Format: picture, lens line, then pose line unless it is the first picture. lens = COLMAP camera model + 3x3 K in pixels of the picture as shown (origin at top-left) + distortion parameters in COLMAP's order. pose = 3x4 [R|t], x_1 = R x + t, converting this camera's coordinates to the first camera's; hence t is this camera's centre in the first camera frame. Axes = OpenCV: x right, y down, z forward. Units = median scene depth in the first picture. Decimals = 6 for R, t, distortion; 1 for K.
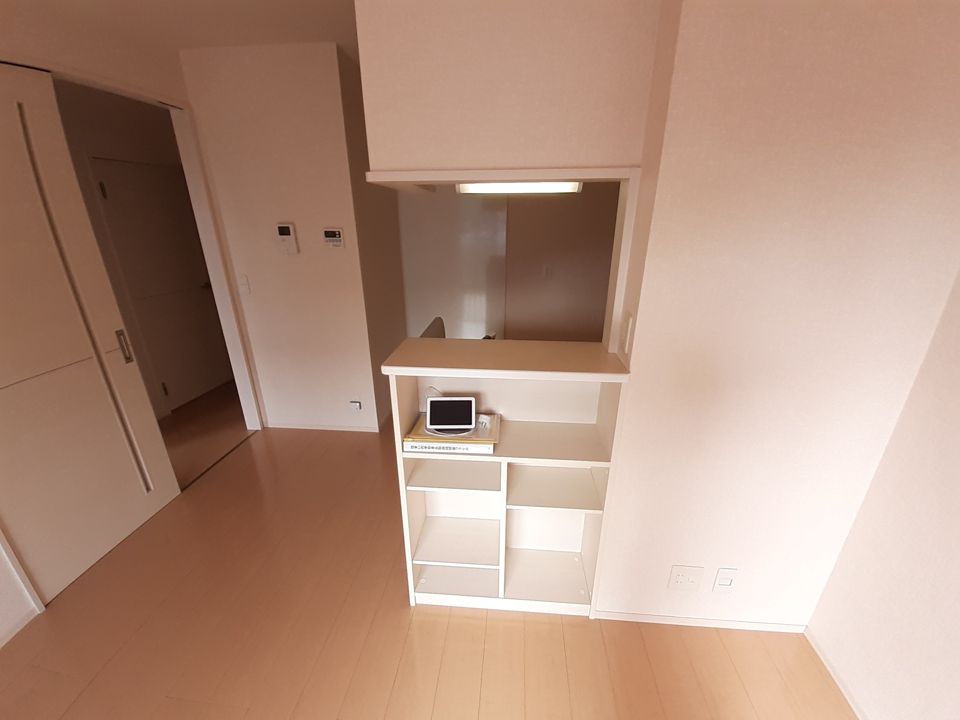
lens RADIAL K [[381.0, 0, 486.3], [0, 381.0, 362.0], [0, 0, 1]] dist [0.022073, -0.019695]
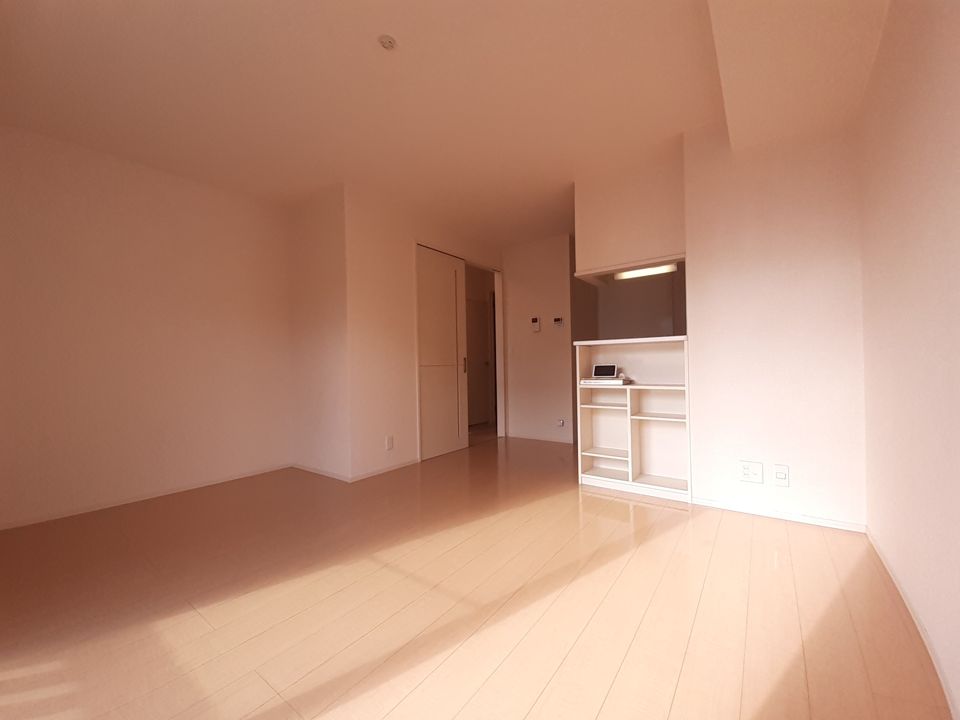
lens RADIAL K [[381.0, 0, 486.3], [0, 381.0, 362.0], [0, 0, 1]] dist [0.022073, -0.019695]
pose [[0.856929, -0.023341, -0.514906, 0.396693], [-0.164438, 0.934394, -0.316020, 0.792816], [0.488501, 0.355477, 0.796871, -0.918672]]
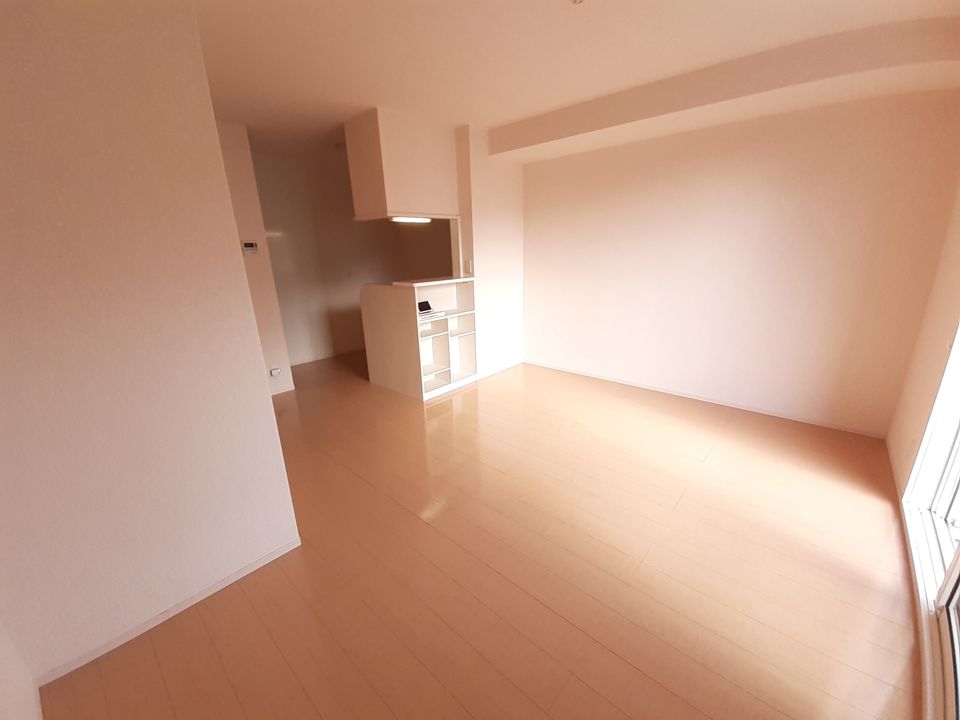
lens RADIAL K [[381.0, 0, 486.3], [0, 381.0, 362.0], [0, 0, 1]] dist [0.022073, -0.019695]
pose [[0.565814, -0.249585, 0.785851, -1.776265], [0.314569, 0.946341, 0.074066, 0.389131], [-0.762169, 0.205297, 0.613964, -0.714588]]
